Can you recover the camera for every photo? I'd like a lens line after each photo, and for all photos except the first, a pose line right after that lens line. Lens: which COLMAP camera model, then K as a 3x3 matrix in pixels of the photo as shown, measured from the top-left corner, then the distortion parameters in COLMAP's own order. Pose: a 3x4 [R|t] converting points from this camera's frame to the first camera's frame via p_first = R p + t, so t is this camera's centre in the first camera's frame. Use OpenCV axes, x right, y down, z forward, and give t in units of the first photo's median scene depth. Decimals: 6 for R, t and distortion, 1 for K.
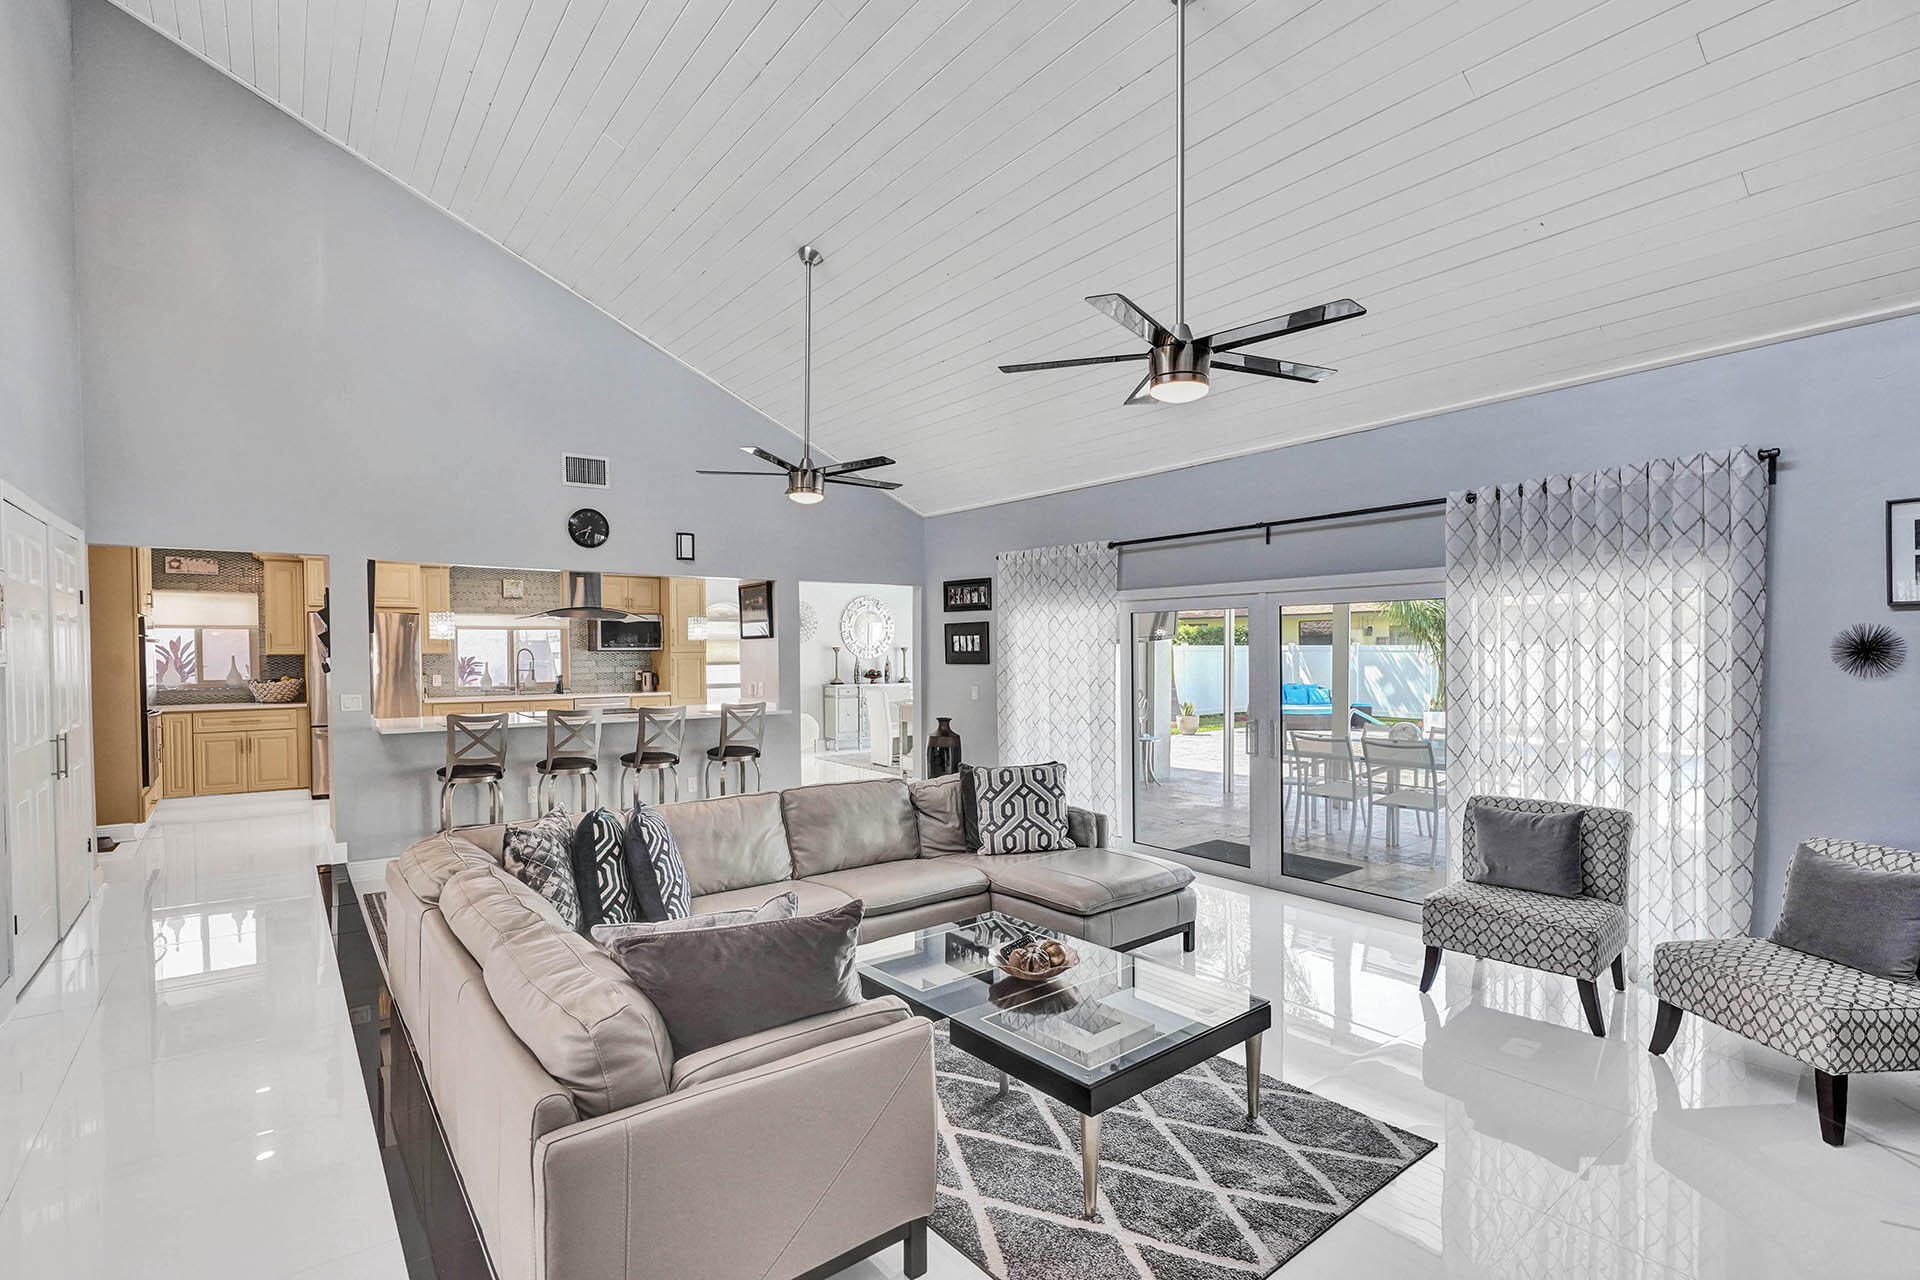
lens RADIAL K [[888.8, 0, 947.5], [0, 888.8, 672.1], [0, 0, 1]] dist [-0.010126, 0.000193]
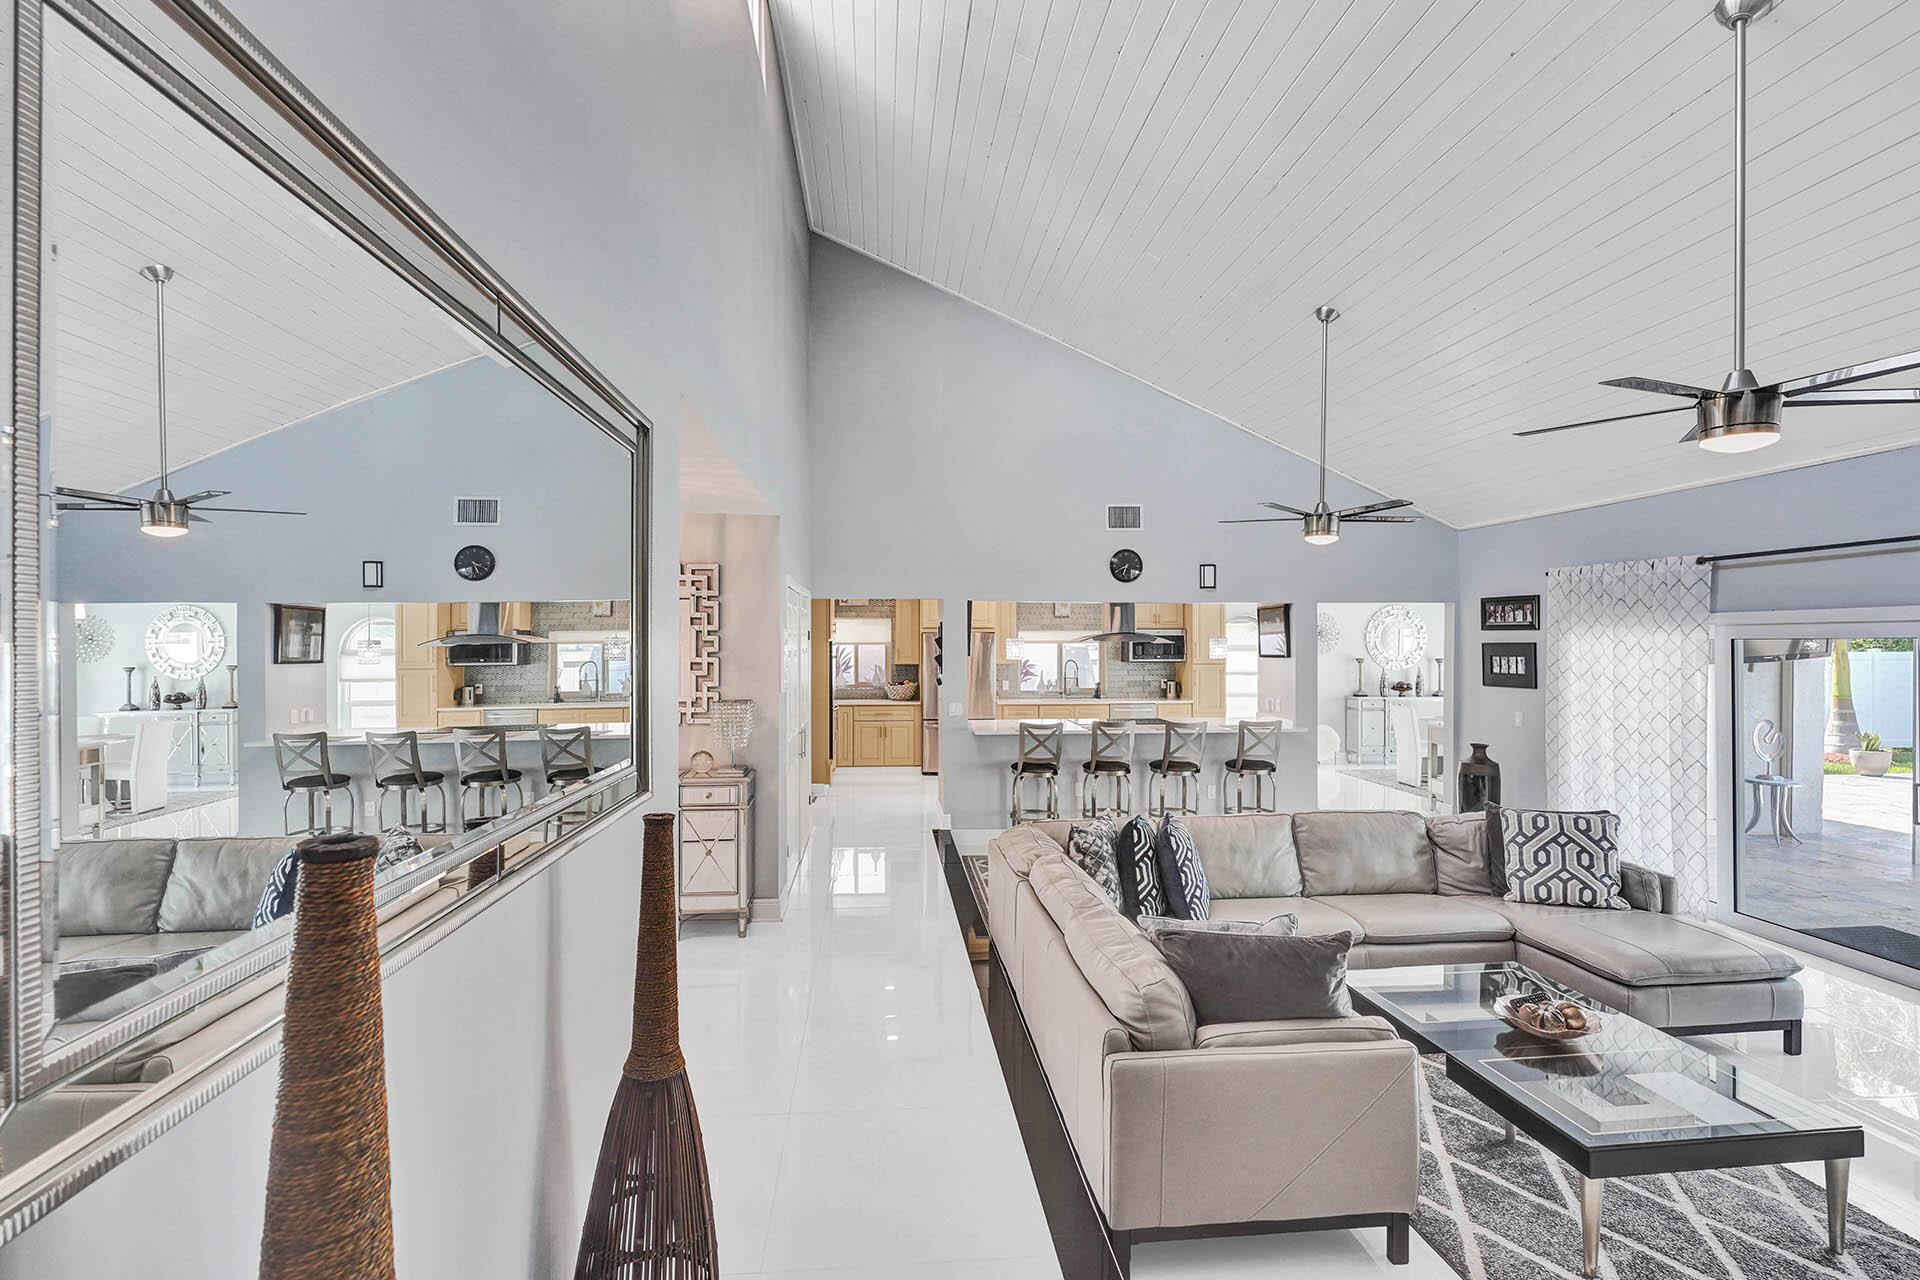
lens RADIAL K [[872.8, 0, 957.5], [0, 872.8, 645.3], [0, 0, 1]] dist [-0.003452, 0.000474]
pose [[0.845118, 0.004789, -0.534558, 0.036534], [-0.017091, 0.999691, -0.018065, -0.045325], [0.534306, 0.024403, 0.844939, -0.133190]]
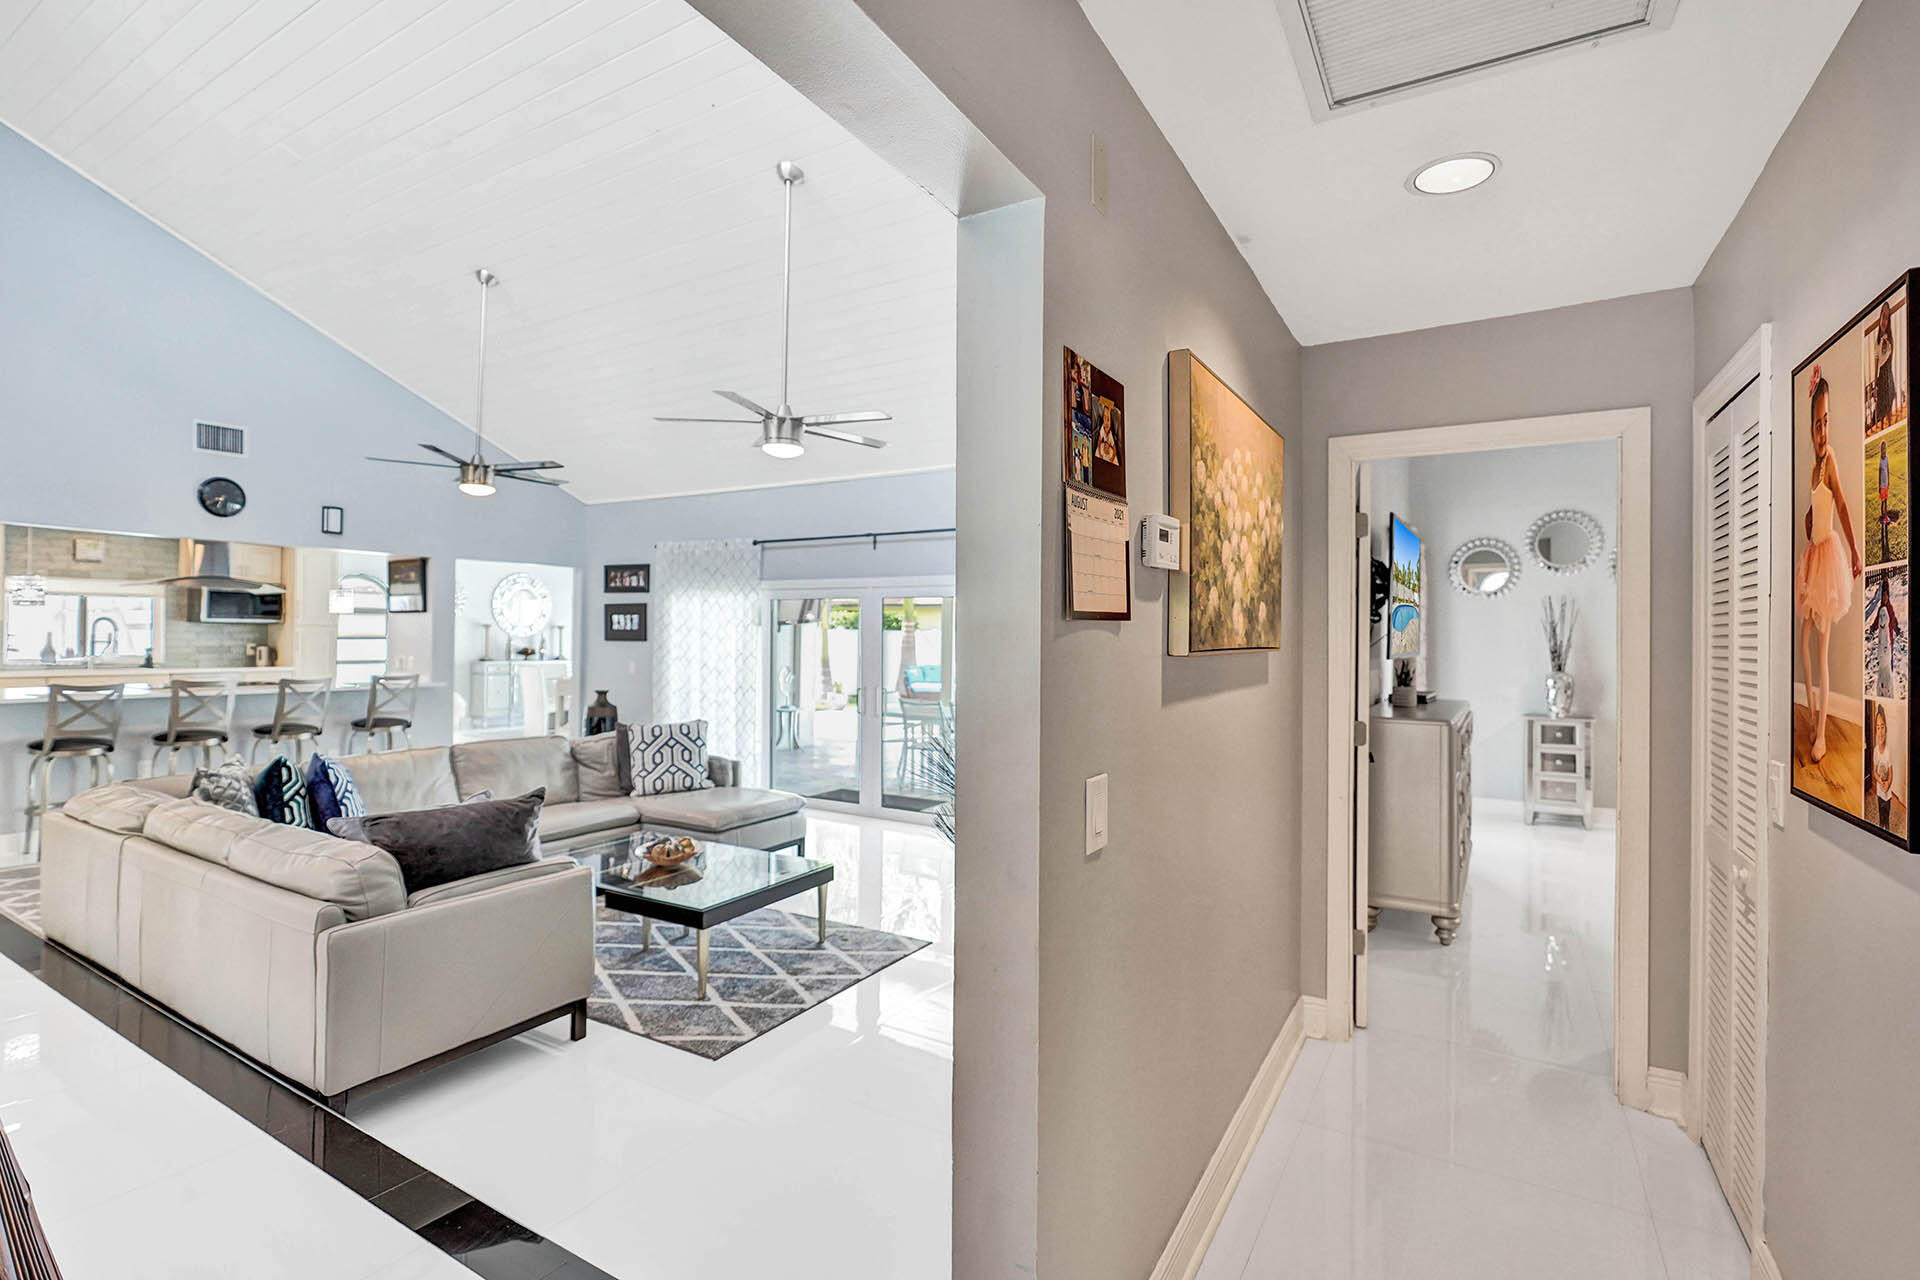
lens RADIAL K [[889.0, 0, 948.8], [0, 889.0, 624.2], [0, 0, 1]] dist [-0.011346, -0.000181]
pose [[0.932514, 0.020443, 0.360555, -0.002409], [-0.007646, 0.999290, -0.036881, 0.012795], [-0.361053, 0.031636, 0.932009, -0.282155]]
